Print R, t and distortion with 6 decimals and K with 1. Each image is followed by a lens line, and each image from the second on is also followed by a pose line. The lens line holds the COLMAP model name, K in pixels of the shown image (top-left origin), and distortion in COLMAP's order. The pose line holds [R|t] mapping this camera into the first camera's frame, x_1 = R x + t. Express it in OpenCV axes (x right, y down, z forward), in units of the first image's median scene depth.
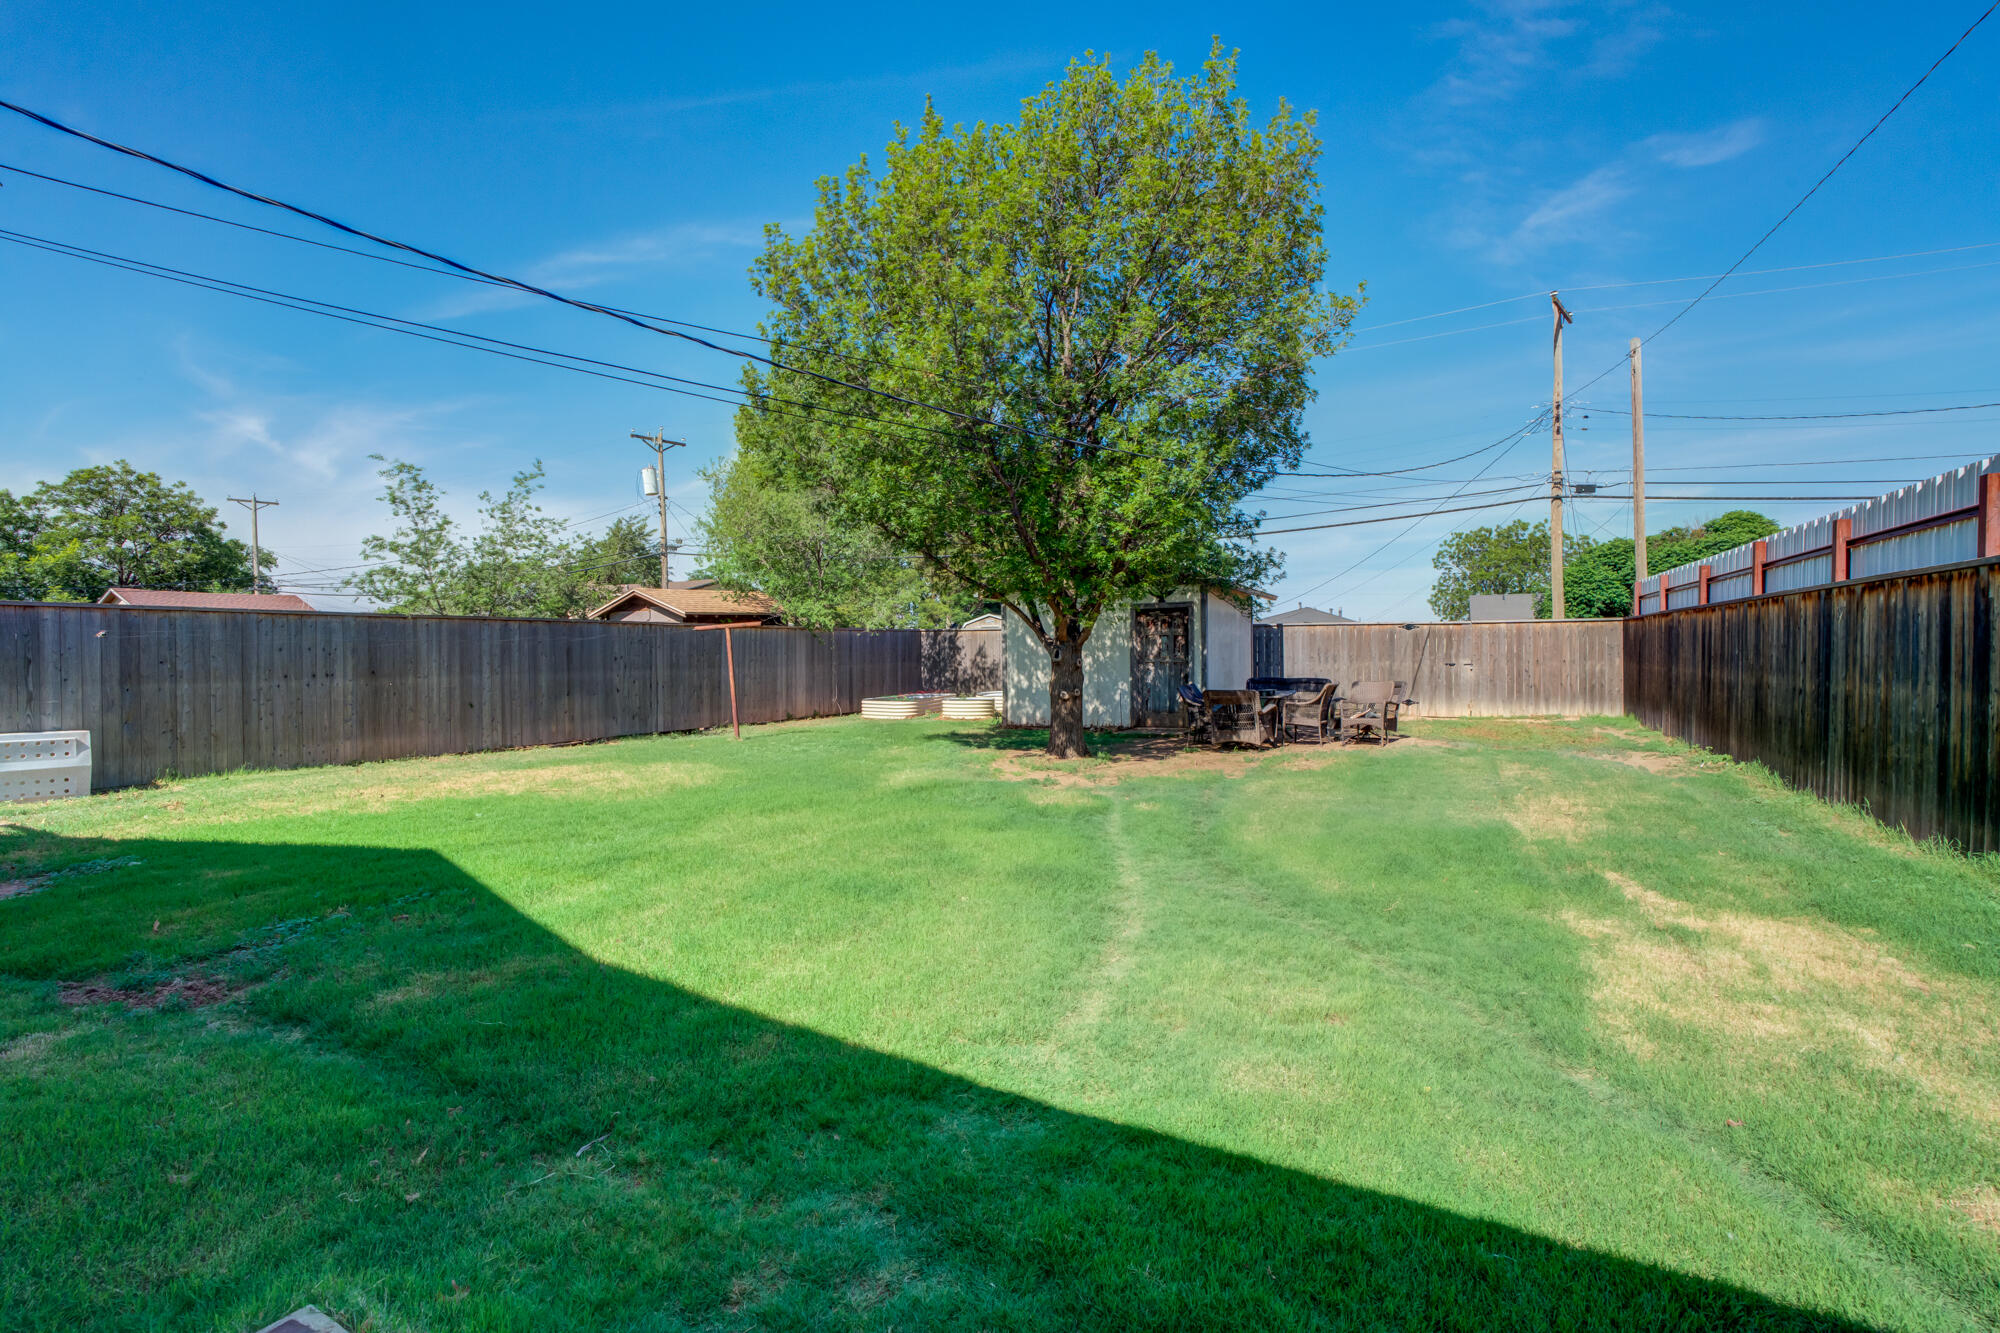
lens RADIAL K [[938.0, 0, 1005.8], [0, 938.0, 664.3], [0, 0, 1]] dist [-0.043230, 0.005440]
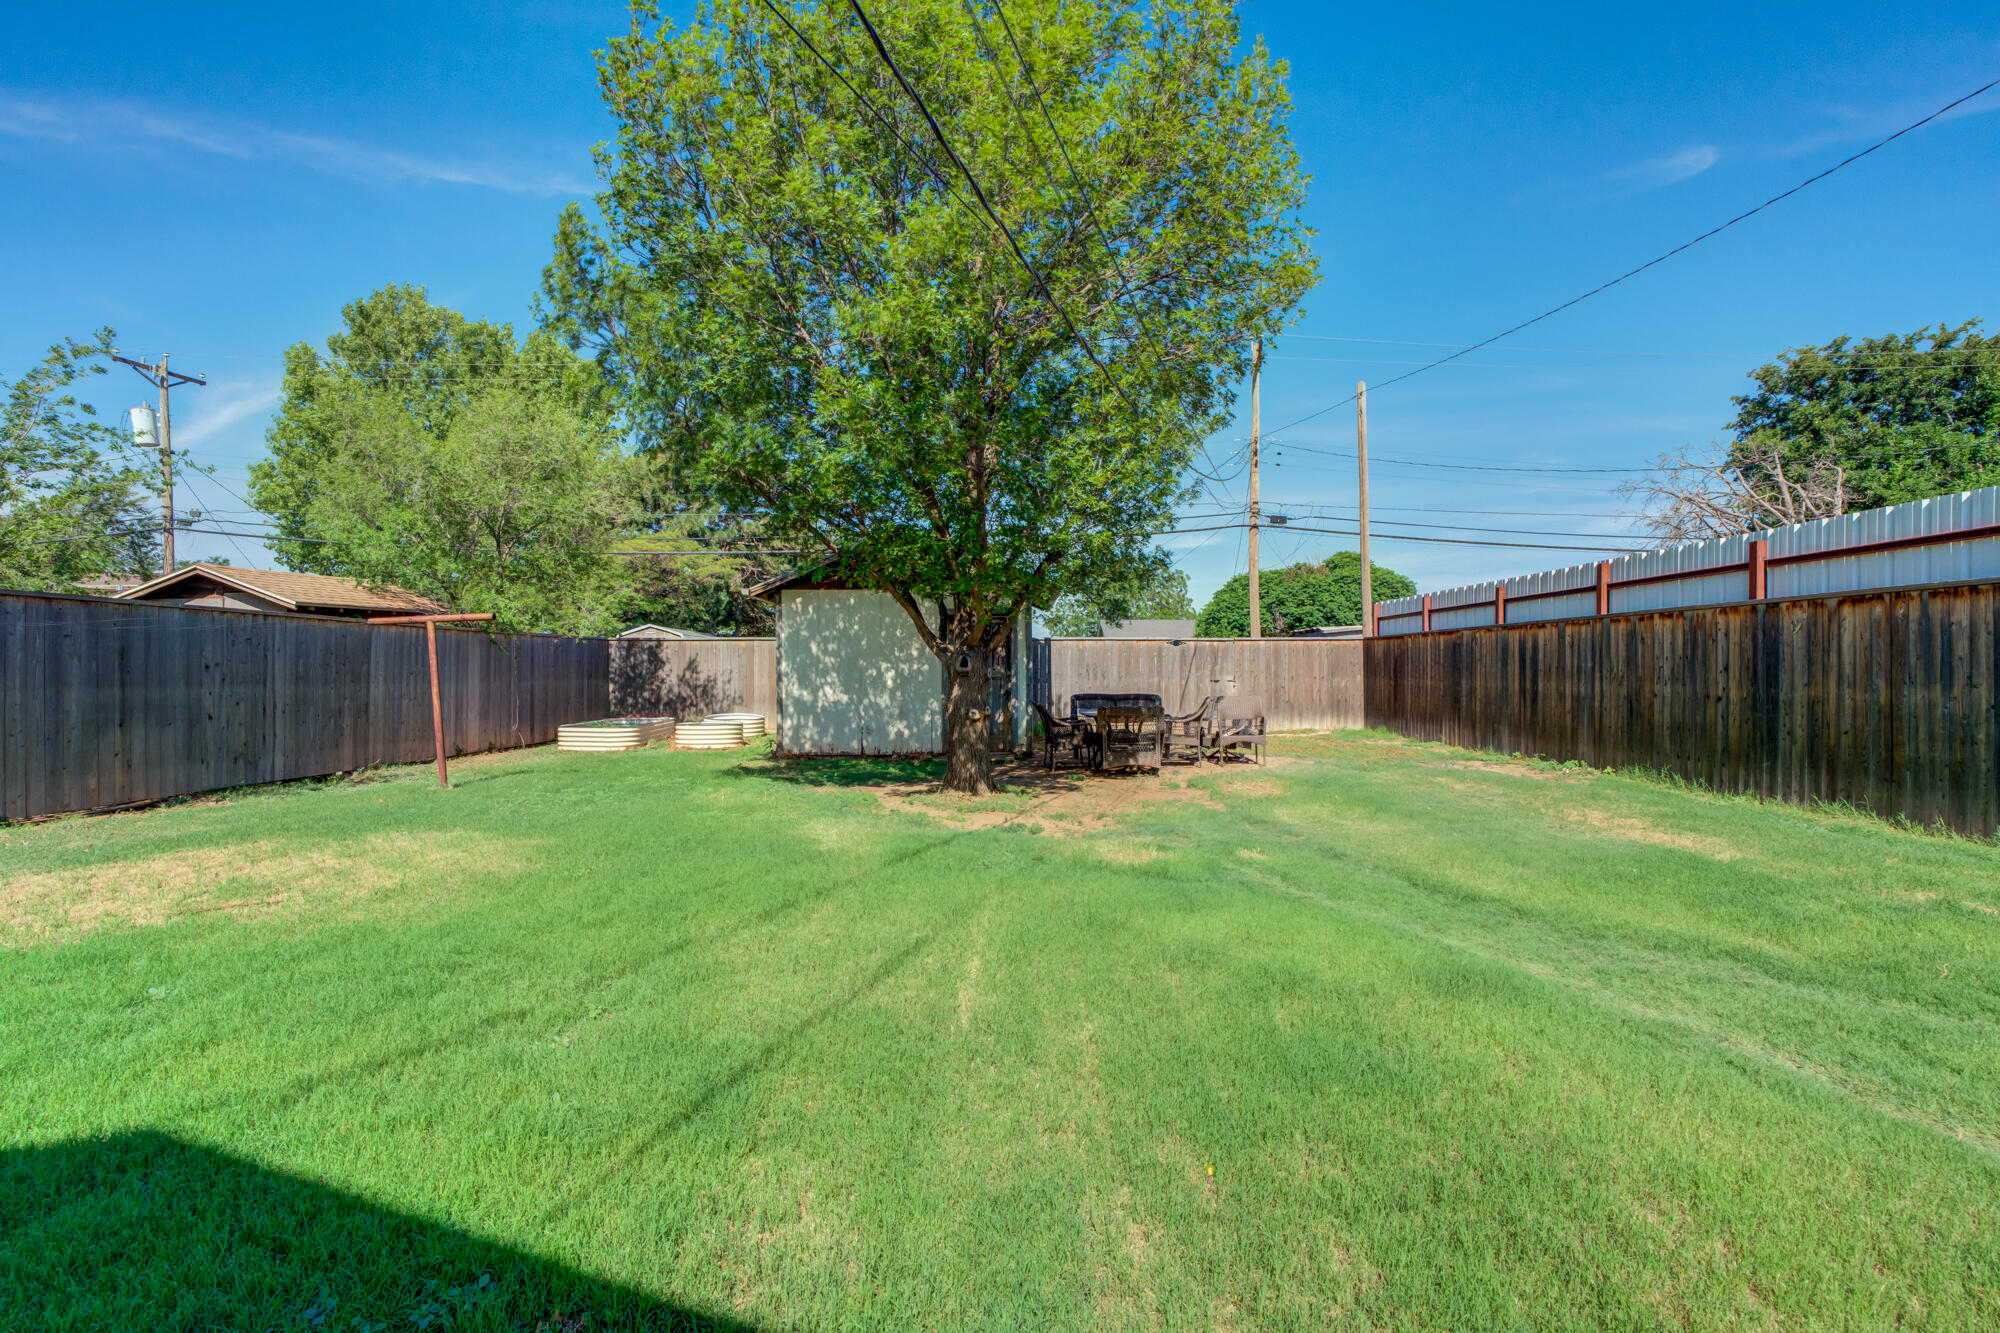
lens RADIAL K [[938.0, 0, 998.0], [0, 938.0, 678.9], [0, 0, 1]] dist [-0.043230, 0.005440]
pose [[0.903975, 0.002932, 0.427576, -0.180070], [0.000667, 0.999966, -0.008268, 0.006742], [-0.427585, 0.007760, 0.903942, 0.197837]]
